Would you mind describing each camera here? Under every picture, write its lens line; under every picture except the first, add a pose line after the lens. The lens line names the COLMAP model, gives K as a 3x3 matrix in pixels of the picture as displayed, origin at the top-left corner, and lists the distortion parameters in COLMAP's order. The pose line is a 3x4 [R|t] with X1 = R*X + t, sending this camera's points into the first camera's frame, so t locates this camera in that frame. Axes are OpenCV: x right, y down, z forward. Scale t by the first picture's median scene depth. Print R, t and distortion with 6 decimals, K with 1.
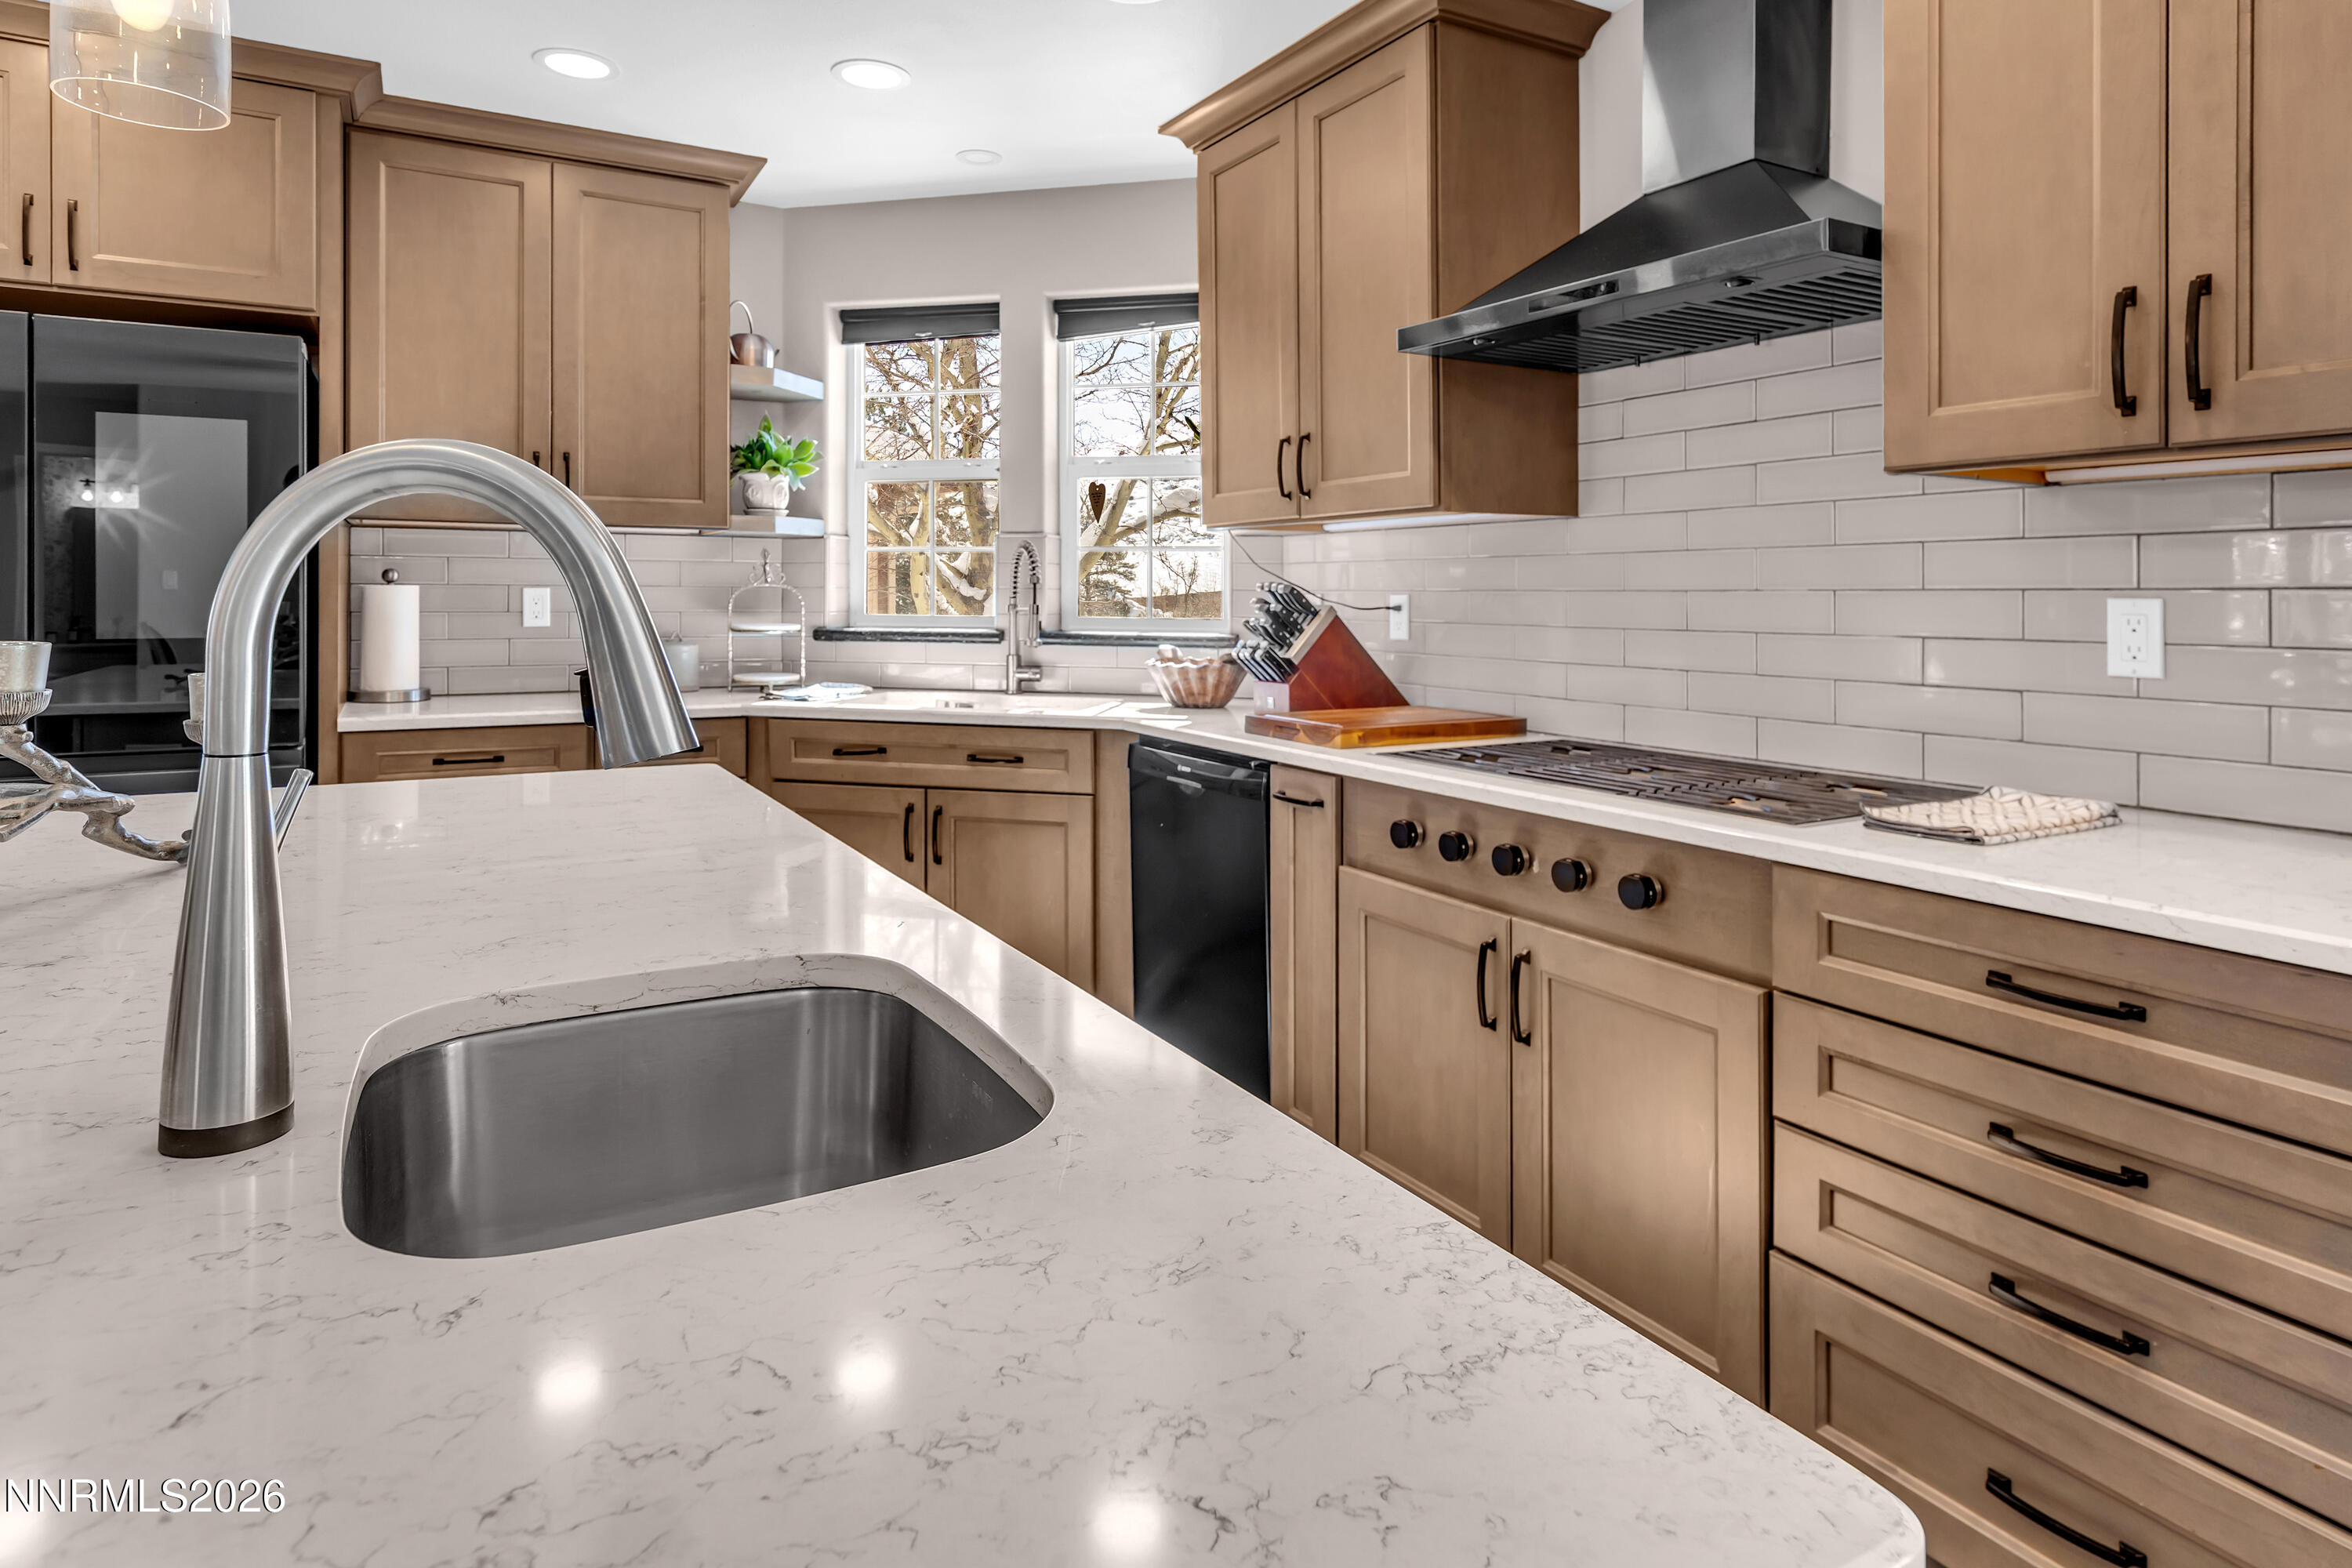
lens RADIAL K [[1299.9, 0, 1172.5], [0, 1299.9, 586.2], [0, 0, 1]] dist [0.010157, -0.000360]
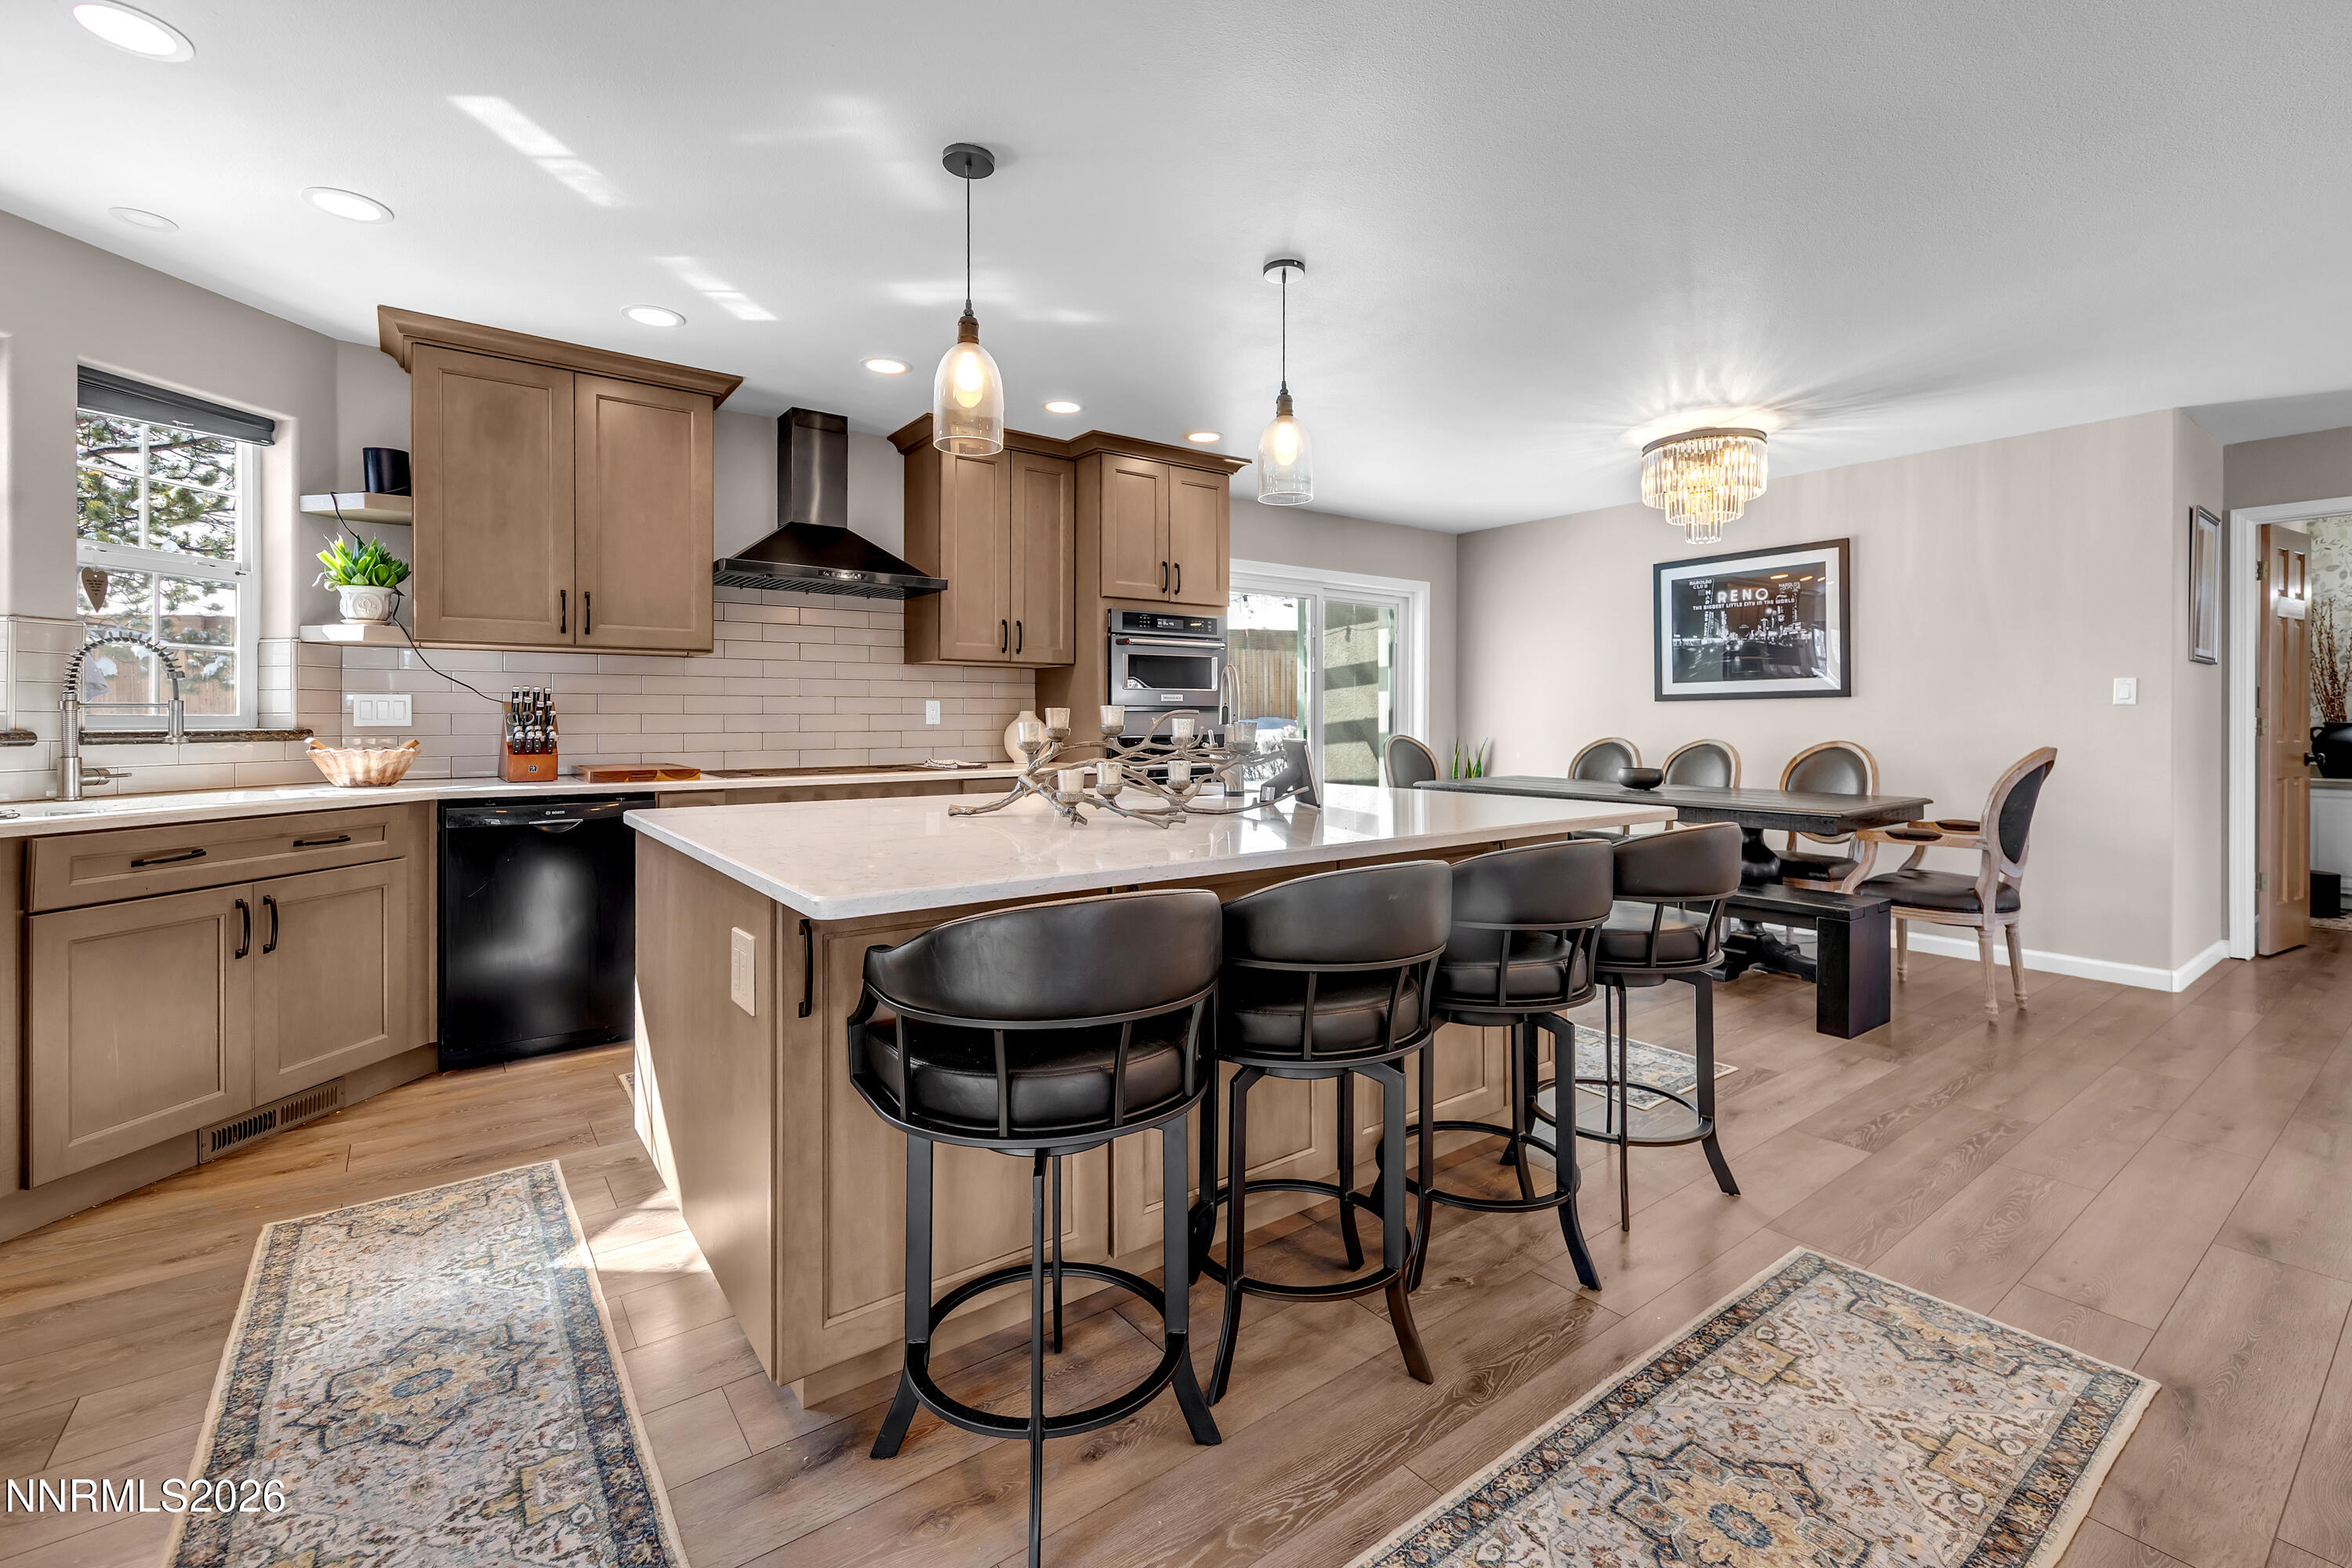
lens RADIAL K [[1018.5, 0, 1232.6], [0, 1018.5, 696.2], [0, 0, 1]] dist [0.001183, -0.000019]
pose [[-0.162635, 0.014390, 0.986581, -1.177709], [-0.007509, 0.999847, -0.015821, 0.020606], [-0.986658, -0.009981, -0.162502, 0.411889]]
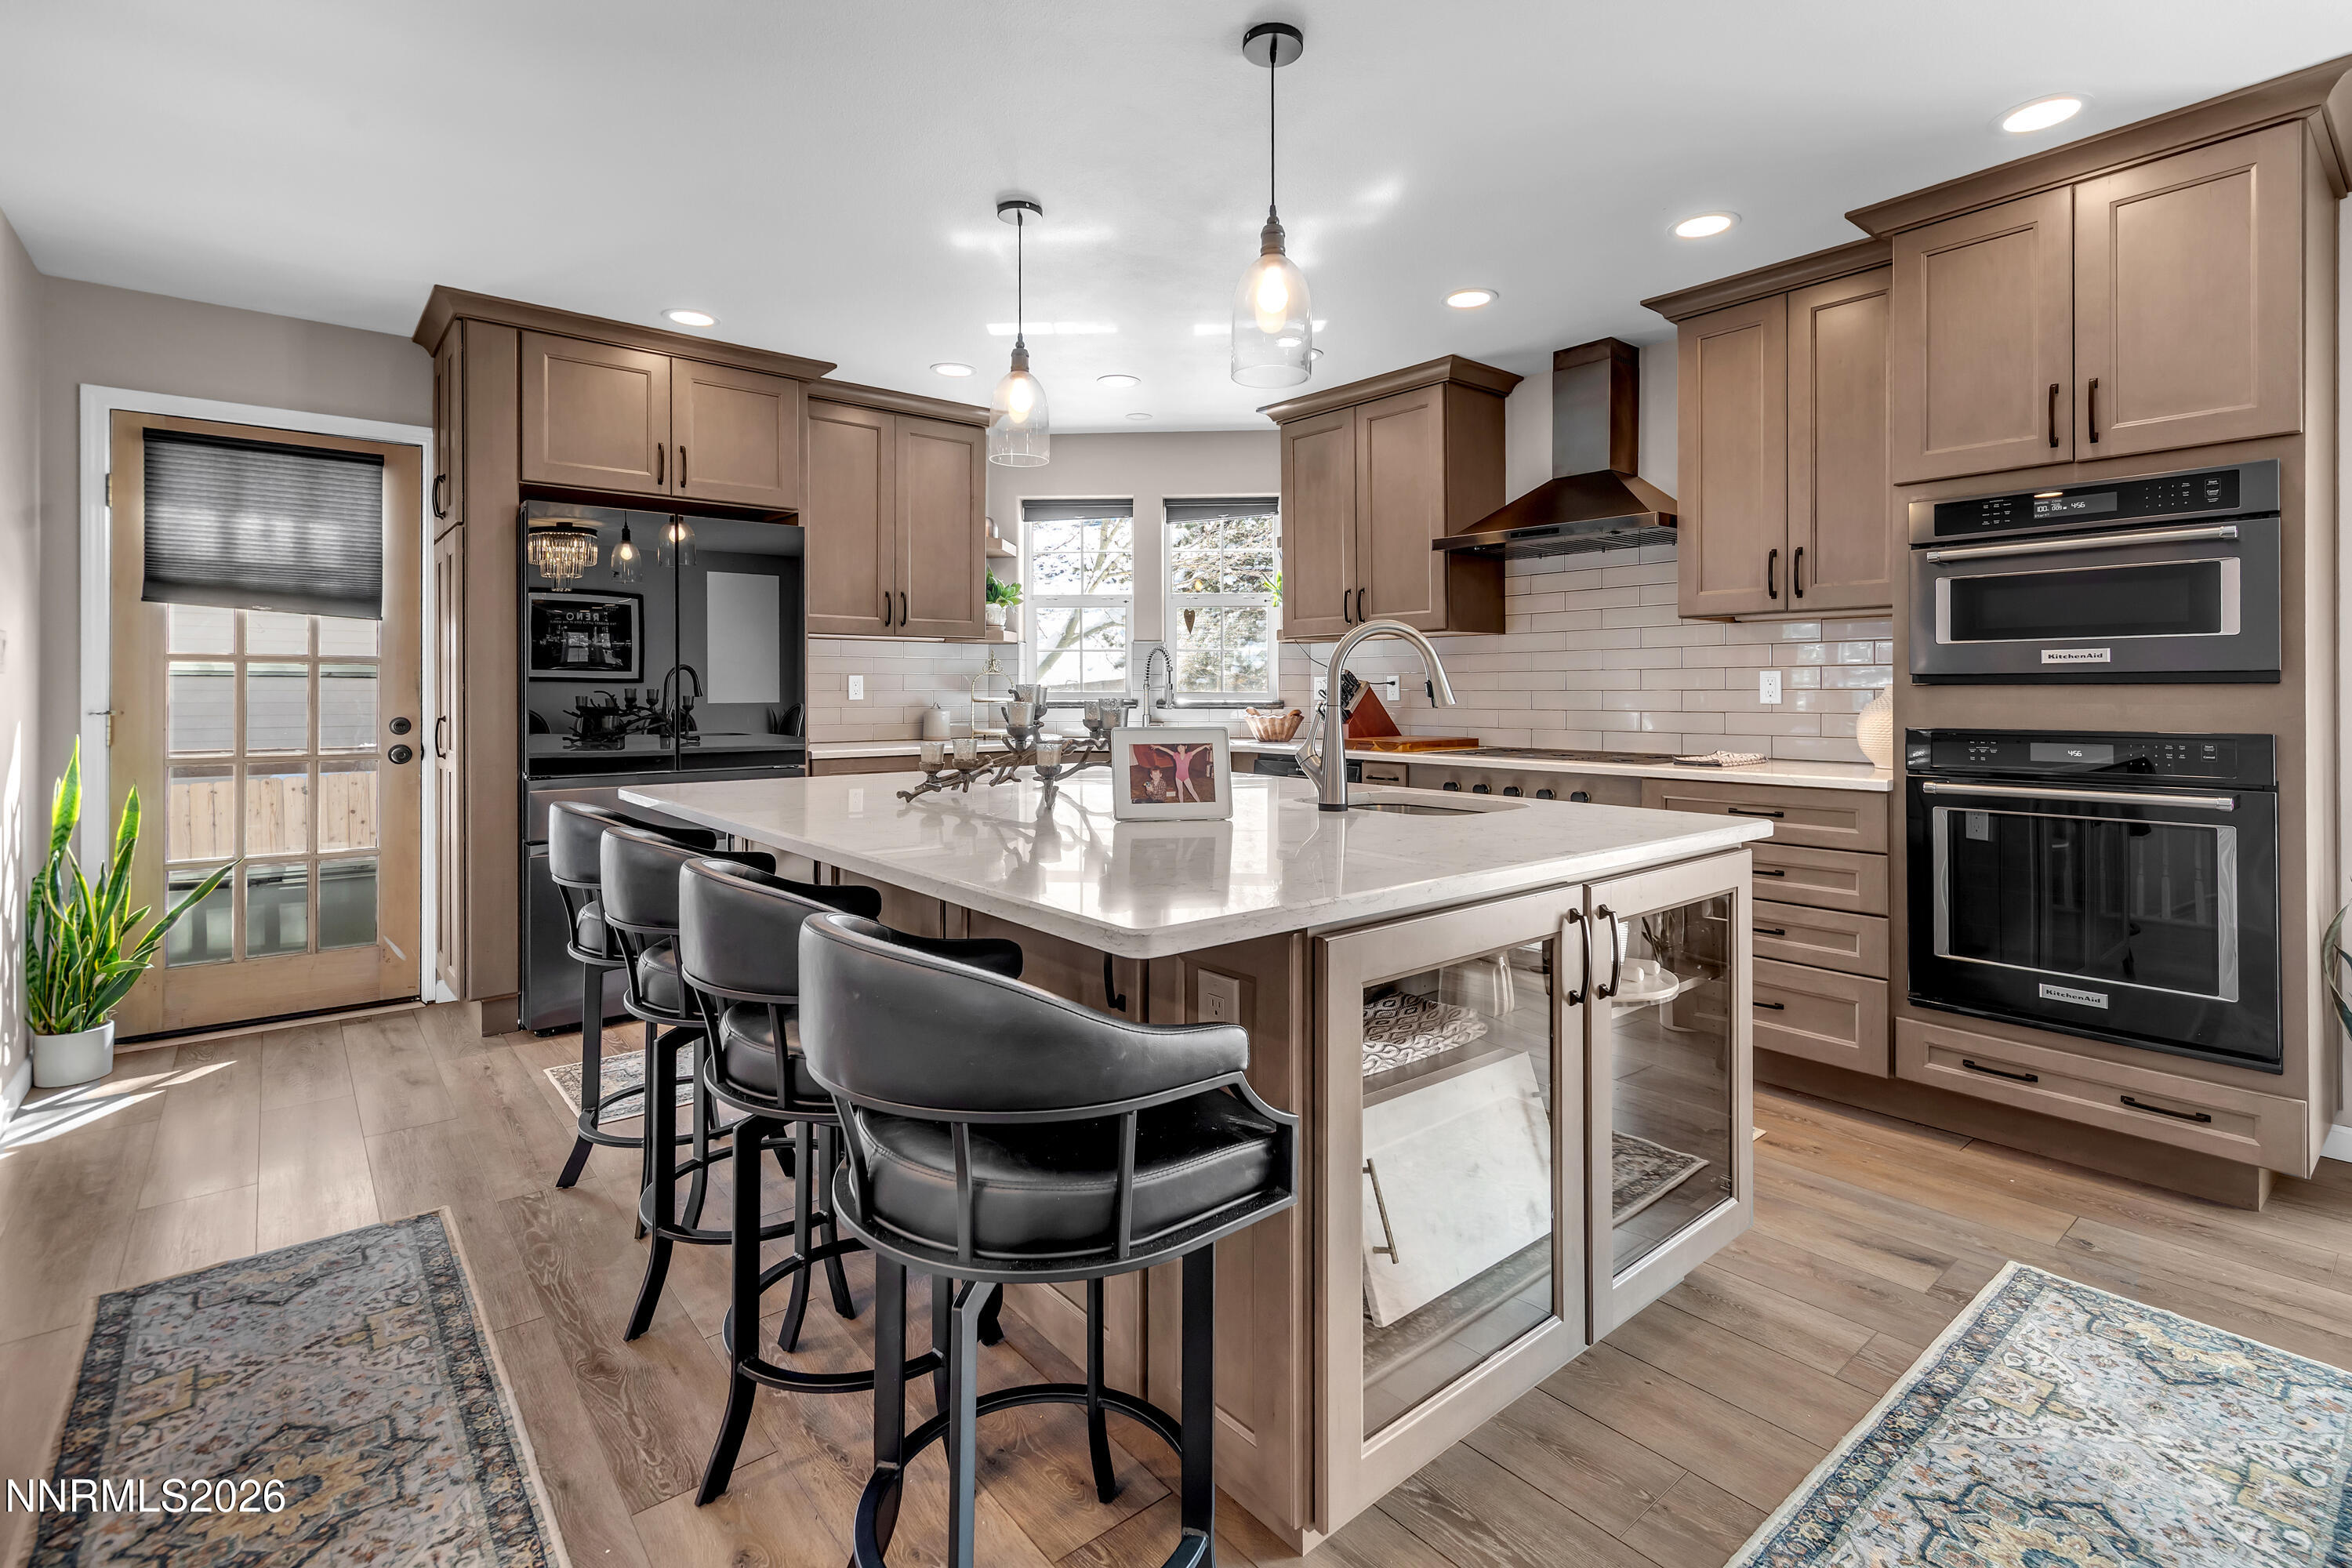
lens RADIAL K [[1103.9, 0, 1169.2], [0, 1103.9, 691.2], [0, 0, 1]] dist [0.003984, 0.000063]
pose [[0.985207, -0.005875, 0.171268, -0.418128], [0.004627, 0.999960, 0.007682, 0.015849], [-0.171306, -0.006775, 0.985195, -0.483583]]
